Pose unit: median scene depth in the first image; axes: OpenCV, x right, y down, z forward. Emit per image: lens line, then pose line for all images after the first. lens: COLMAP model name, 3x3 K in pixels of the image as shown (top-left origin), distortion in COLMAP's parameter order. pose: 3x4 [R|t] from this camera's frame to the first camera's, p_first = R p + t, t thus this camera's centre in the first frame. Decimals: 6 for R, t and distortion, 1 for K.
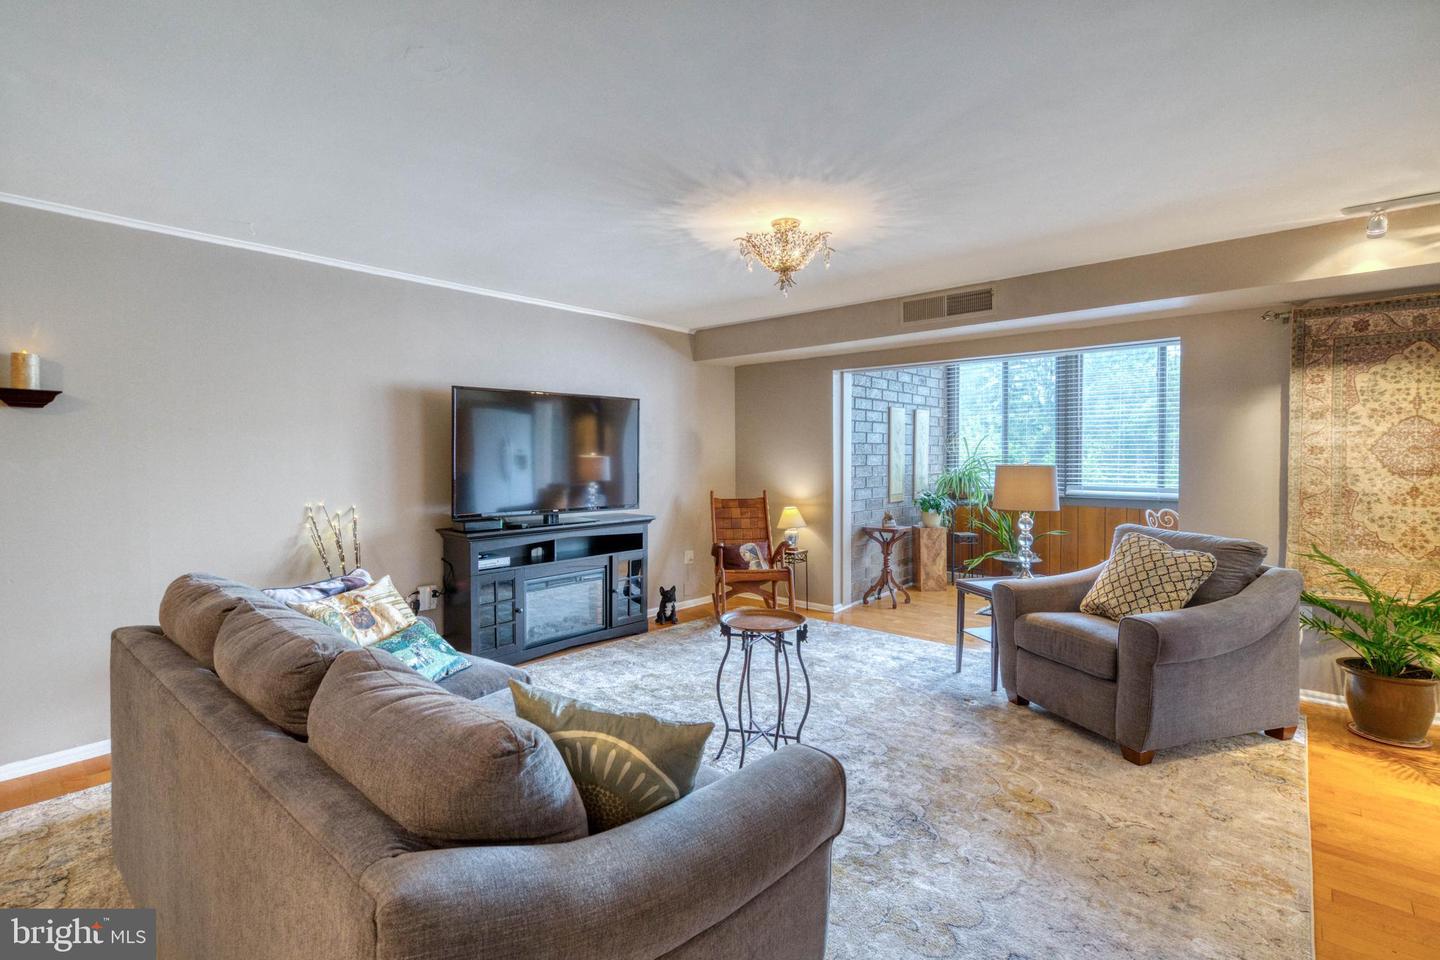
lens RADIAL K [[671.0, 0, 700.2], [0, 671.0, 461.5], [0, 0, 1]] dist [0.000916, 0.007001]
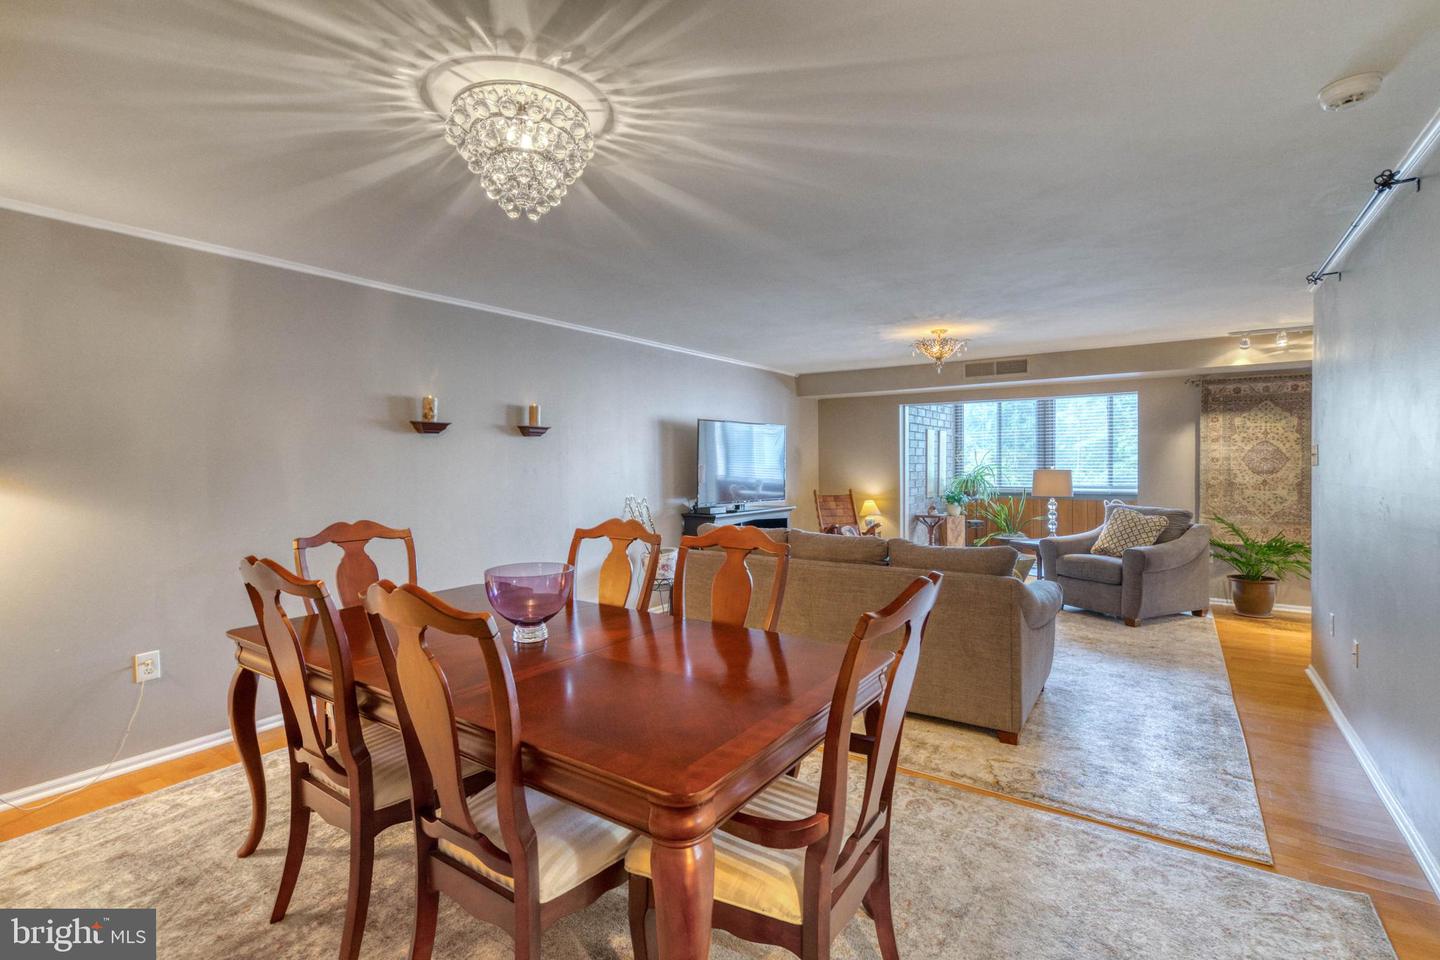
lens RADIAL K [[652.4, 0, 708.7], [0, 652.4, 466.3], [0, 0, 1]] dist [-0.000271, 0.008812]
pose [[0.994575, -0.003744, 0.103957, -0.579351], [0.004515, 0.999964, -0.007181, 0.006209], [-0.103926, 0.007611, 0.994556, -0.562368]]
